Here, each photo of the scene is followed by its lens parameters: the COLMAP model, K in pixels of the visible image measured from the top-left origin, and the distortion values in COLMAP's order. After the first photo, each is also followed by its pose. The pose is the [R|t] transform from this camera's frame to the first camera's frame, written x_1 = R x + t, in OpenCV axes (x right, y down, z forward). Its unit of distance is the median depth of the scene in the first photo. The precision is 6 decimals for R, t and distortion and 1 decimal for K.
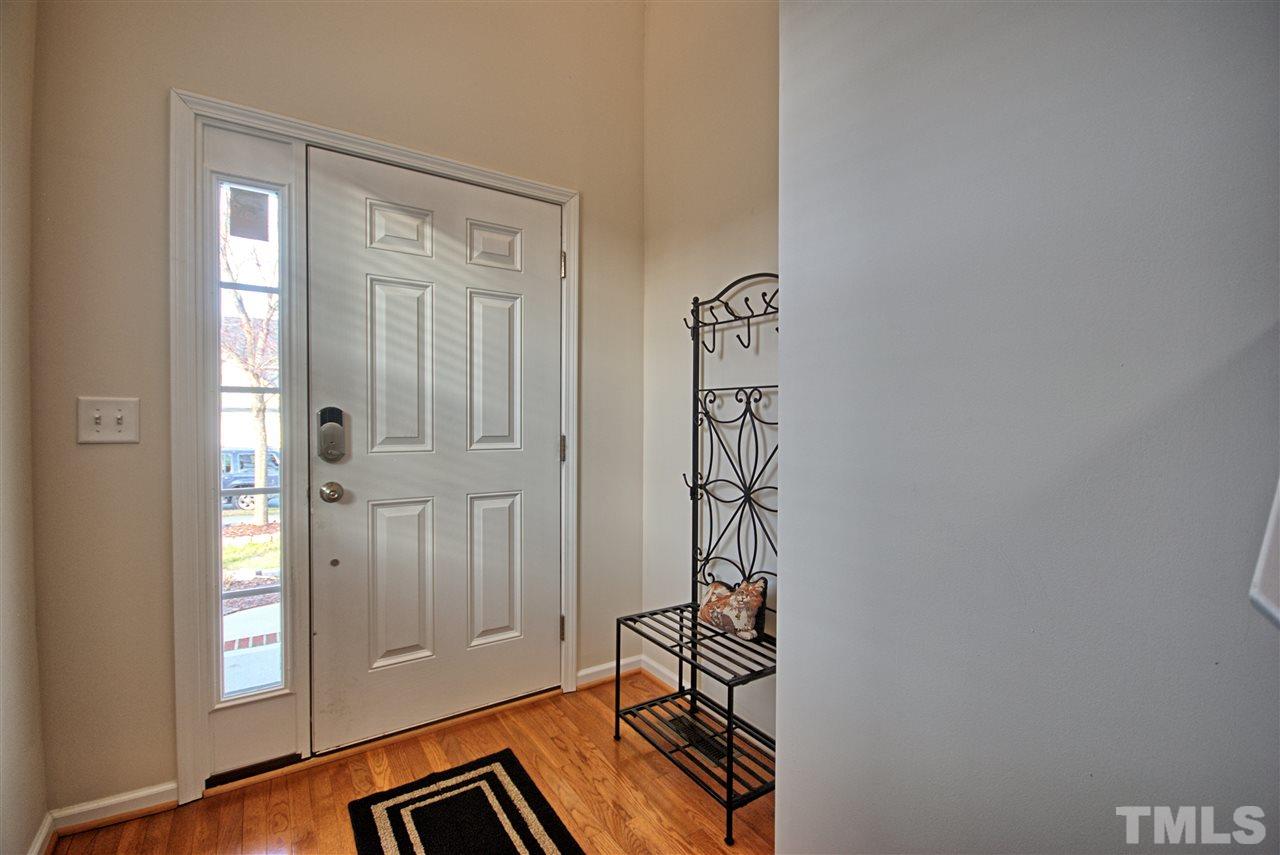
lens RADIAL K [[555.8, 0, 639.8], [0, 555.8, 432.4], [0, 0, 1]] dist [0.018731, -0.015581]
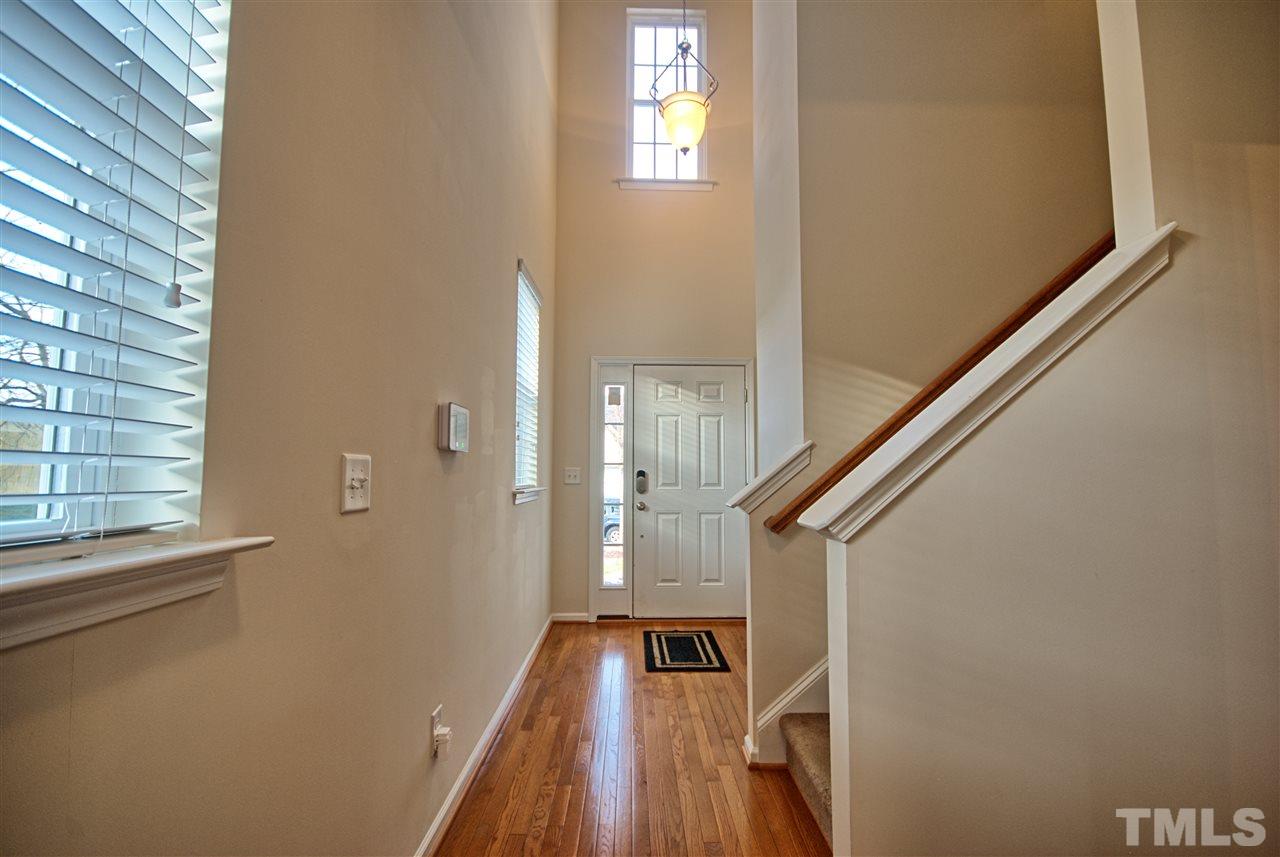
lens RADIAL K [[555.8, 0, 639.8], [0, 555.8, 433.4], [0, 0, 1]] dist [0.018731, -0.015581]
pose [[0.840255, -0.039928, -0.540719, 0.718741], [-0.009332, 0.996072, -0.088054, 0.007255], [0.542111, 0.079034, 0.836582, -0.984245]]
